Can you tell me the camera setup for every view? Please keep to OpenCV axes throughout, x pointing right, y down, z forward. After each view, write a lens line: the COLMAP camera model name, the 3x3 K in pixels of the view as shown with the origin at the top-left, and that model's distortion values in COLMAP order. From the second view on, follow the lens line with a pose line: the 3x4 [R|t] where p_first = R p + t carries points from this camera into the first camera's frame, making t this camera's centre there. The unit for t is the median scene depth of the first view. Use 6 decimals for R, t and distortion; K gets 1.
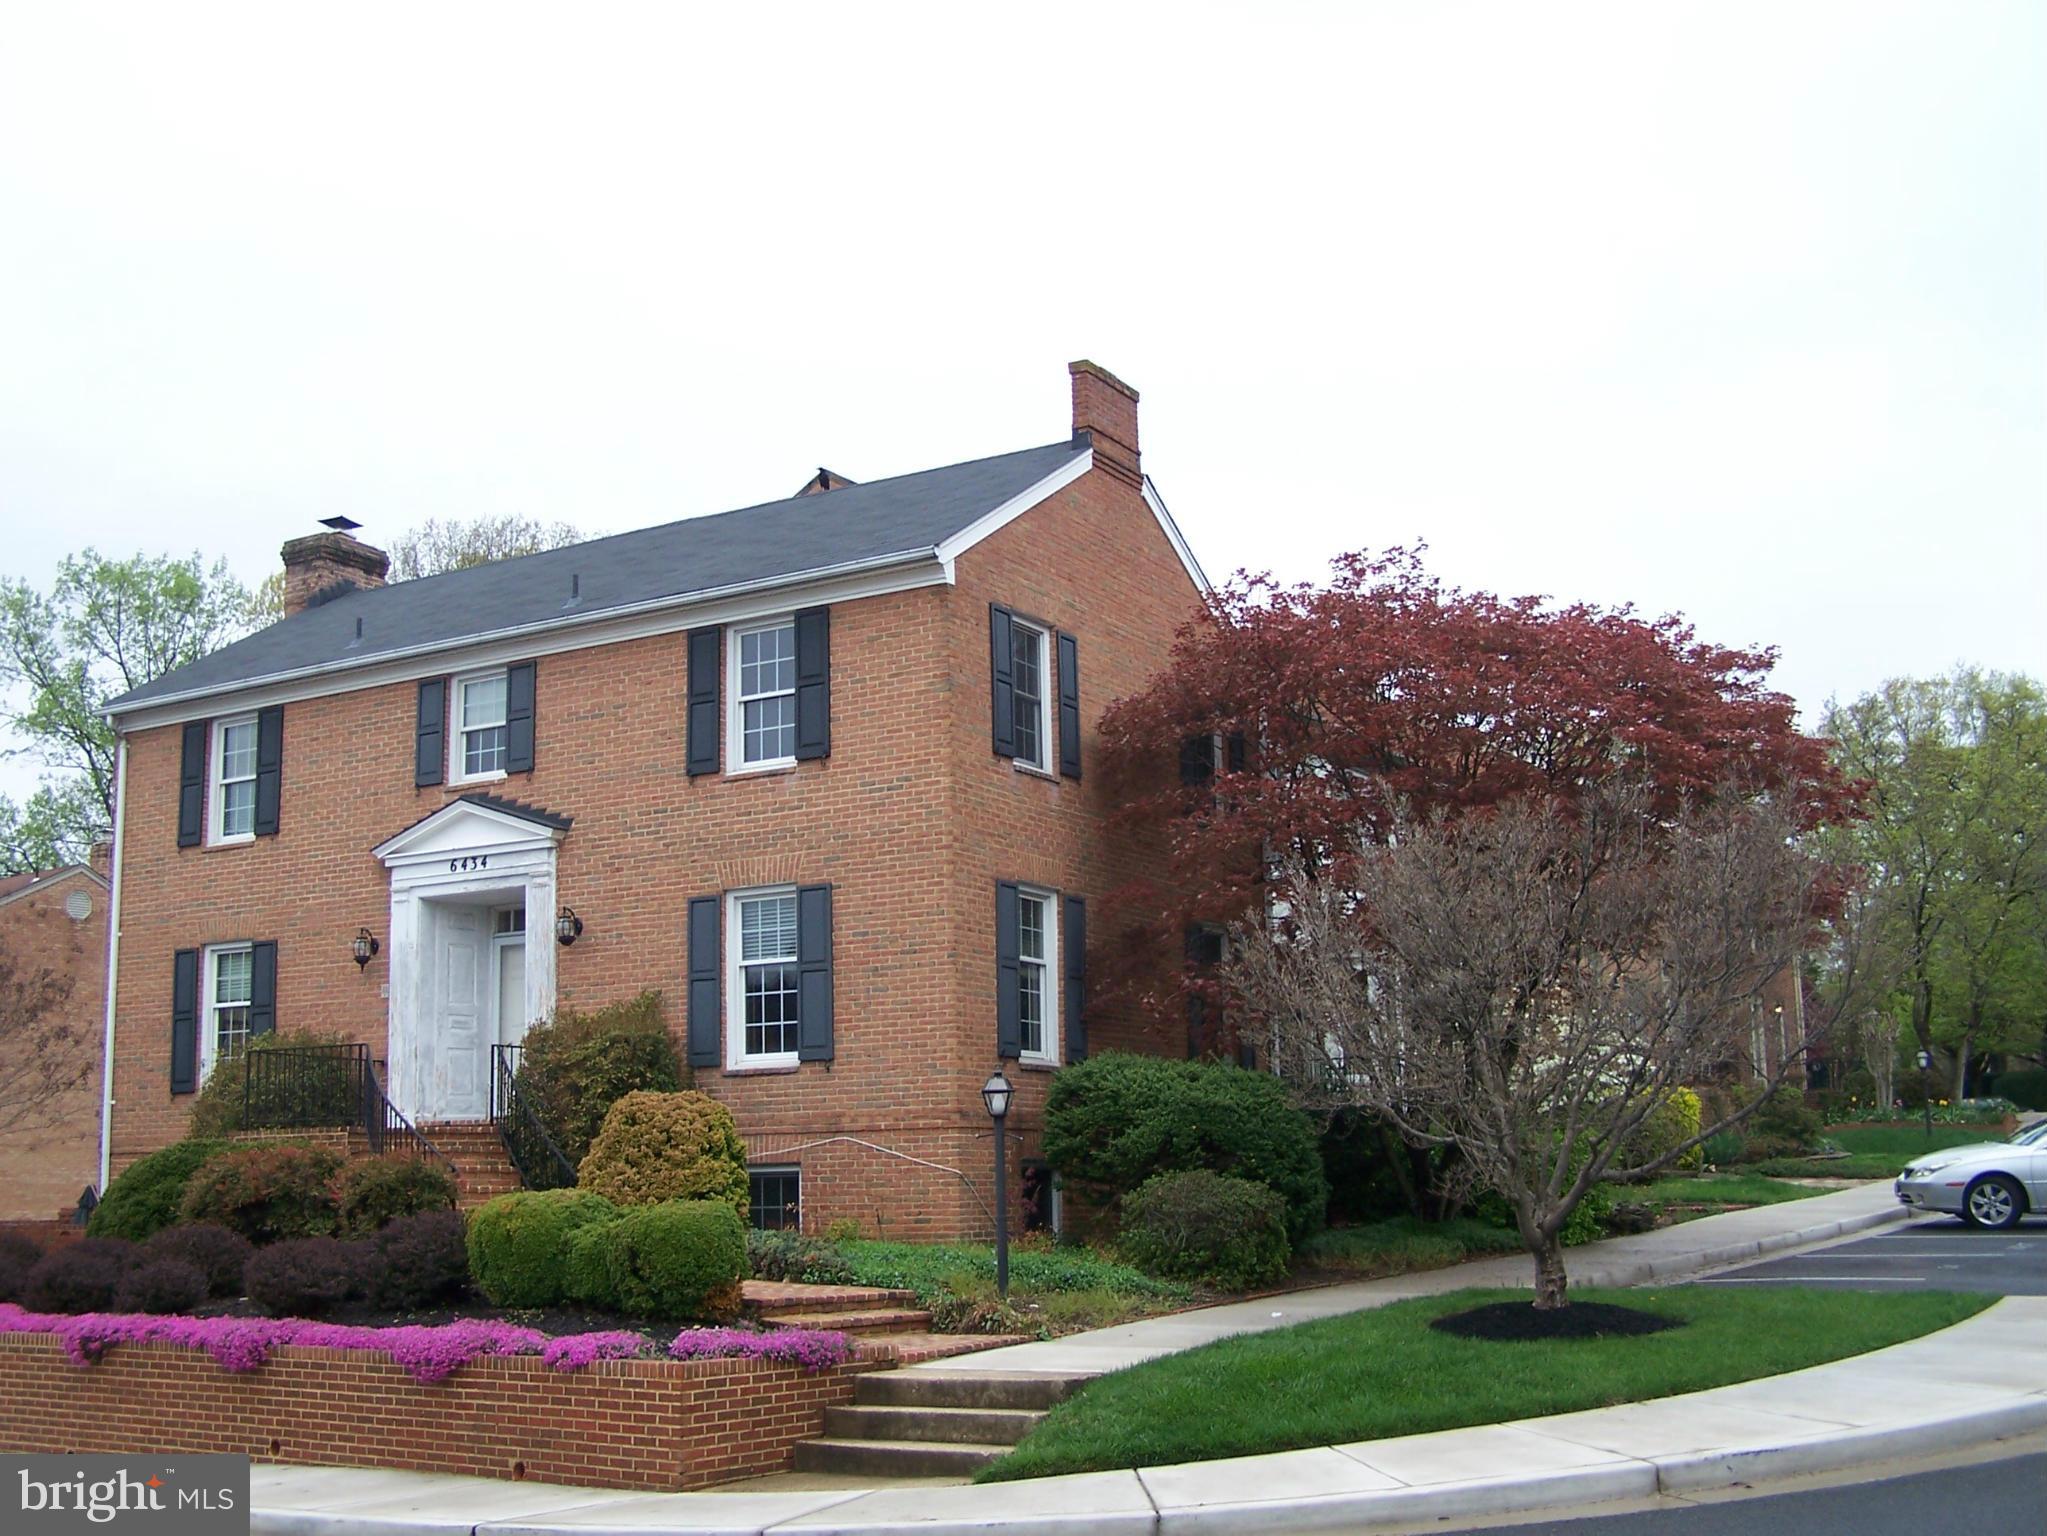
lens RADIAL K [[2333.5, 0, 991.3], [0, 2333.5, 778.4], [0, 0, 1]] dist [-0.192893, 0.328317]
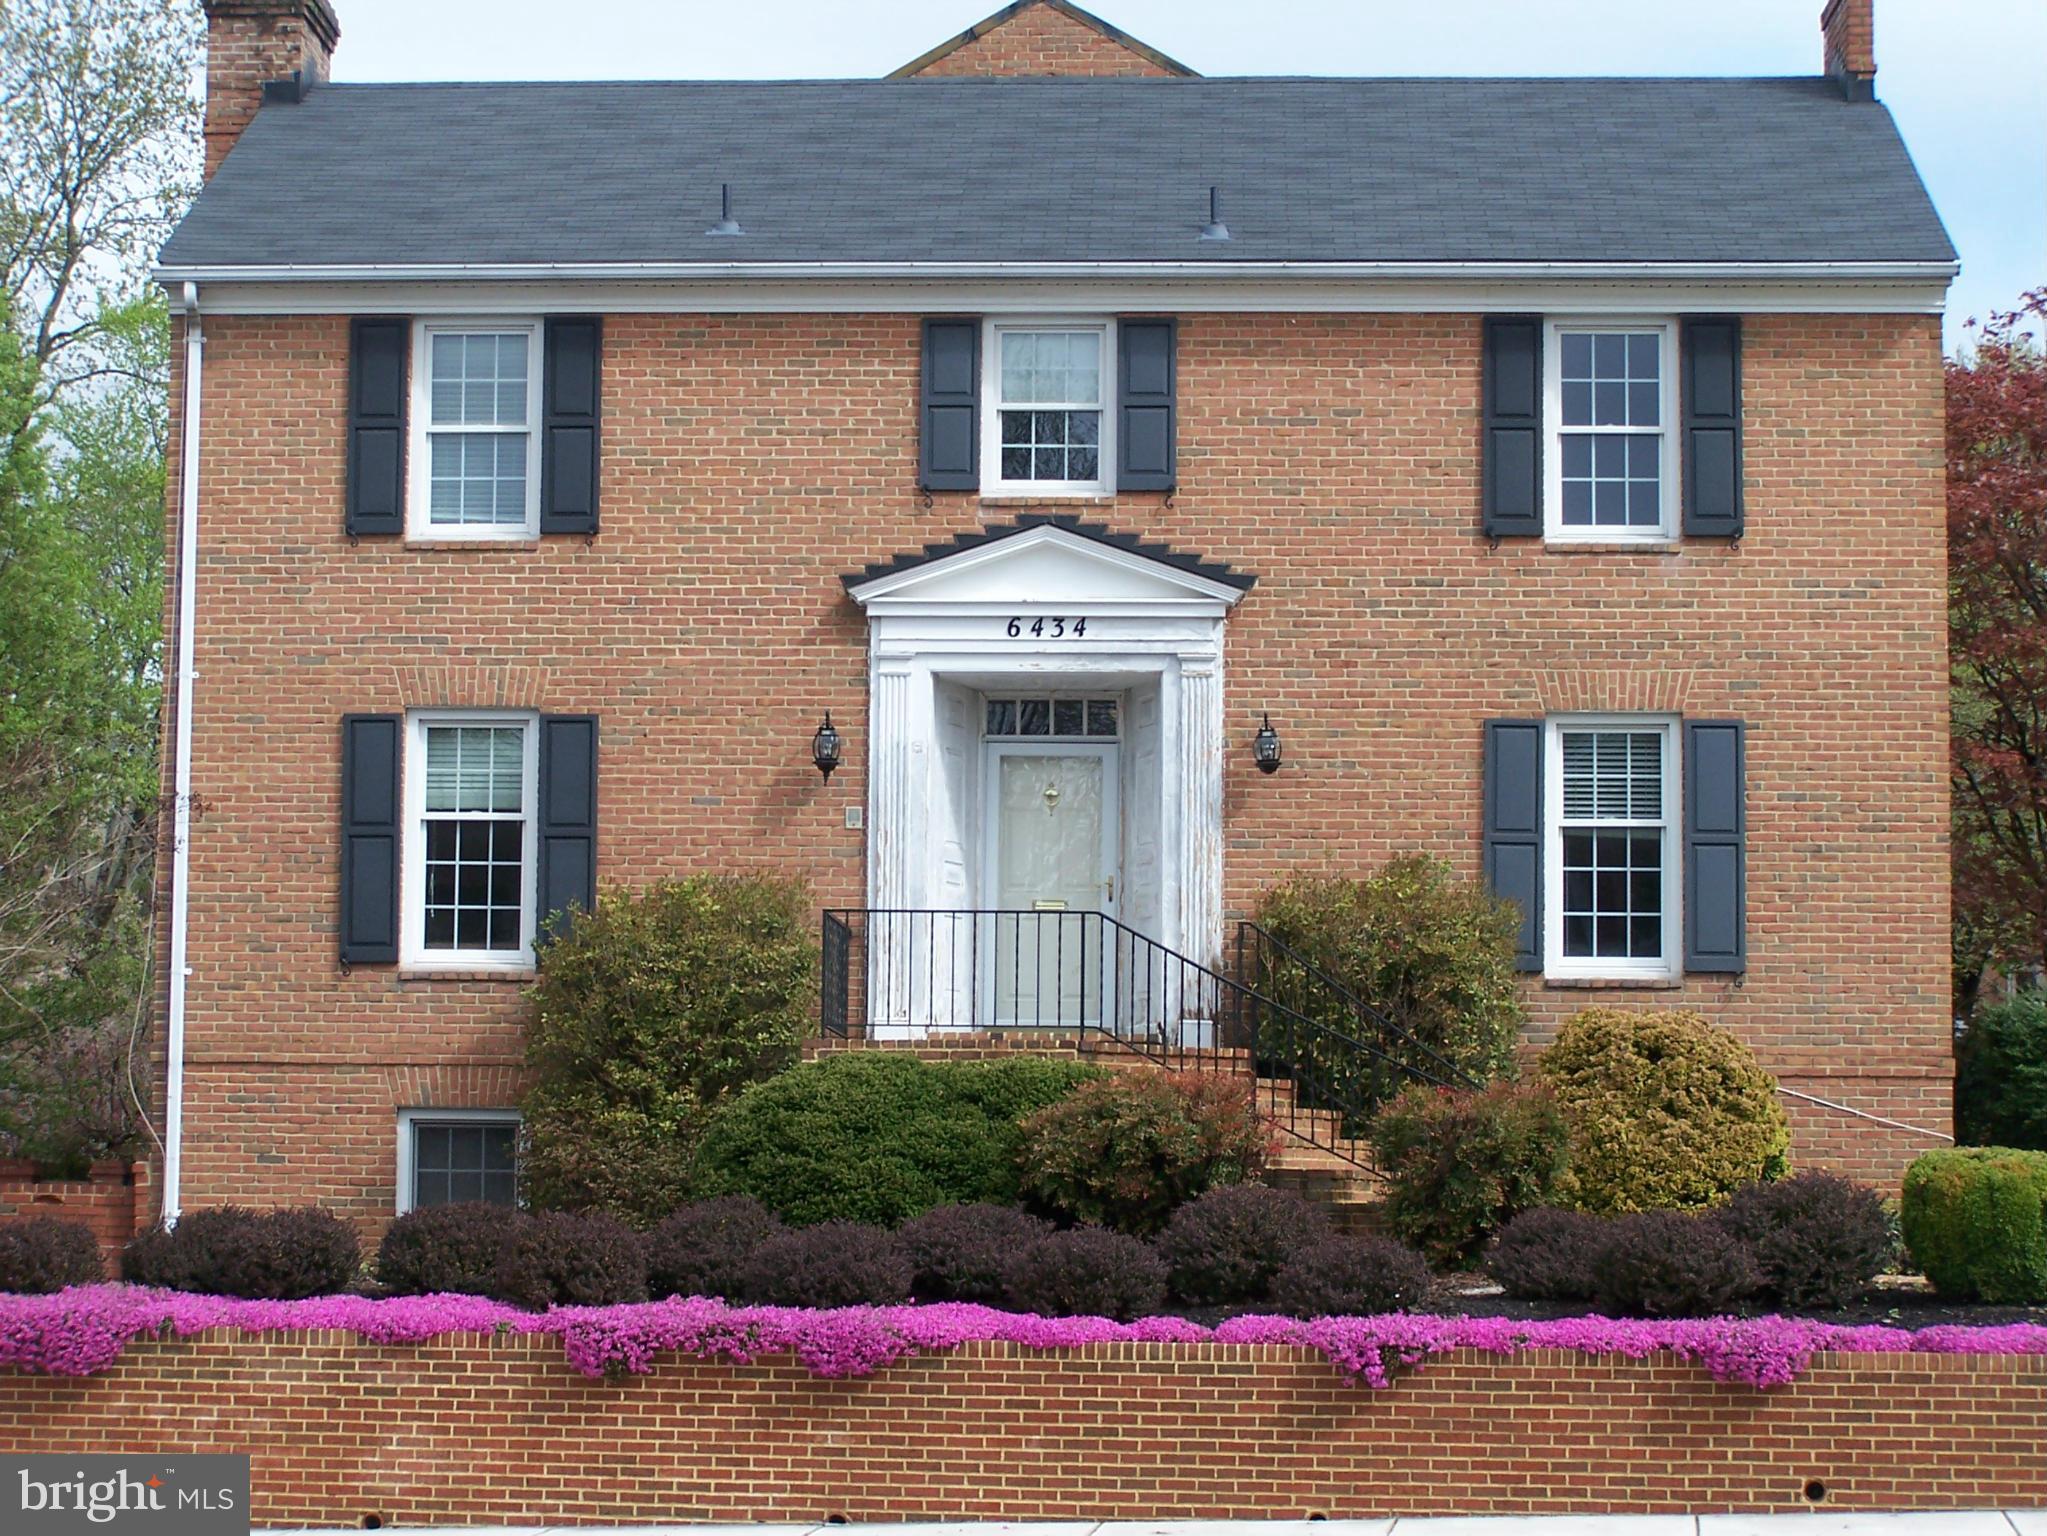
lens RADIAL K [[4536.8, 0, 1023.5], [0, 4536.8, 768.0], [0, 0, 1]] dist [-0.200615, 2.075911]
pose [[0.885361, 0.075483, 0.458736, -0.805770], [-0.111264, 0.992459, 0.051434, 0.012448], [-0.451395, -0.096578, 0.887083, -0.094251]]
